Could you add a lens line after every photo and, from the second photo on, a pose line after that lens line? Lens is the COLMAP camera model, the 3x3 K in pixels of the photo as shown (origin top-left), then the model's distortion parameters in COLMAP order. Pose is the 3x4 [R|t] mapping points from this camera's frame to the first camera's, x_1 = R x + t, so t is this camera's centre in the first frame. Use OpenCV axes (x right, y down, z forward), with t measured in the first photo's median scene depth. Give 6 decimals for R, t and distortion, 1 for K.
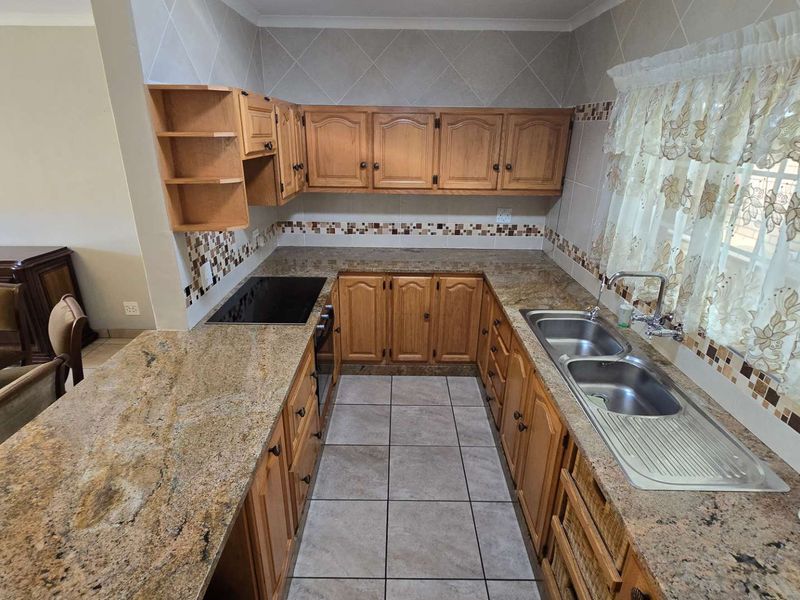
lens RADIAL K [[432.1, 0, 400.1], [0, 432.1, 302.6], [0, 0, 1]] dist [-0.009606, -0.001112]
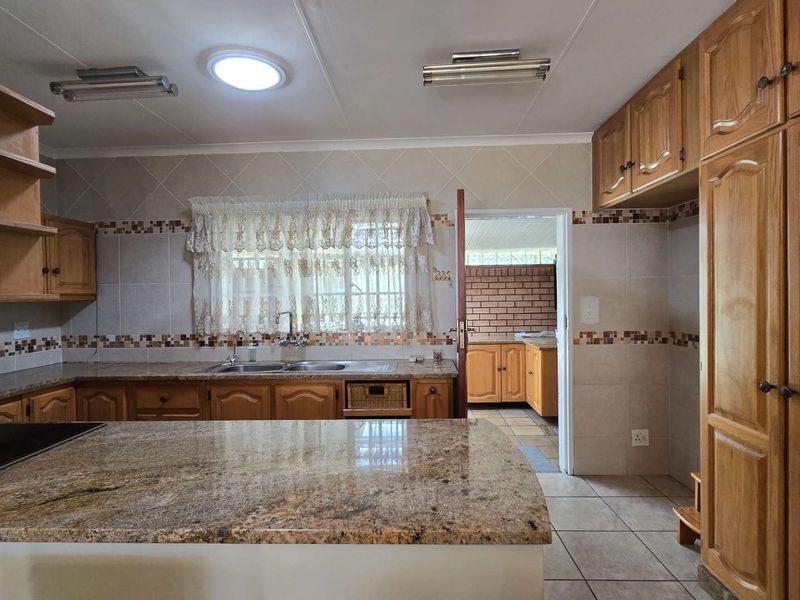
lens RADIAL K [[432.1, 0, 395.6], [0, 432.1, 303.0], [0, 0, 1]] dist [-0.009606, -0.001112]
pose [[0.052367, -0.037092, 0.997939, -0.571110], [0.380931, 0.924492, 0.014373, 0.021288], [-0.923119, 0.379393, 0.062542, 0.232715]]
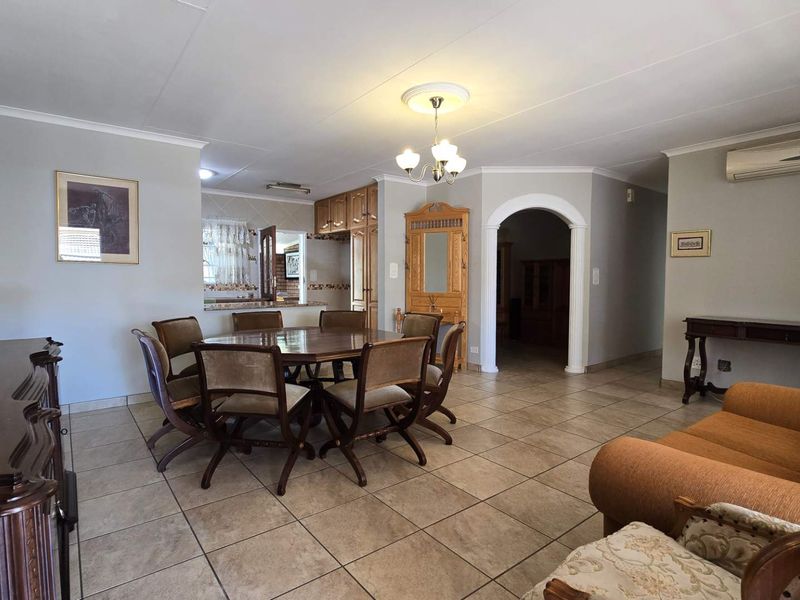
lens RADIAL K [[432.1, 0, 400.3], [0, 432.1, 305.1], [0, 0, 1]] dist [-0.009606, -0.001112]
pose [[-0.615344, -0.065542, 0.785530, -1.570931], [0.277451, 0.914758, 0.293665, -0.165638], [-0.737816, 0.398651, -0.544705, 0.804343]]
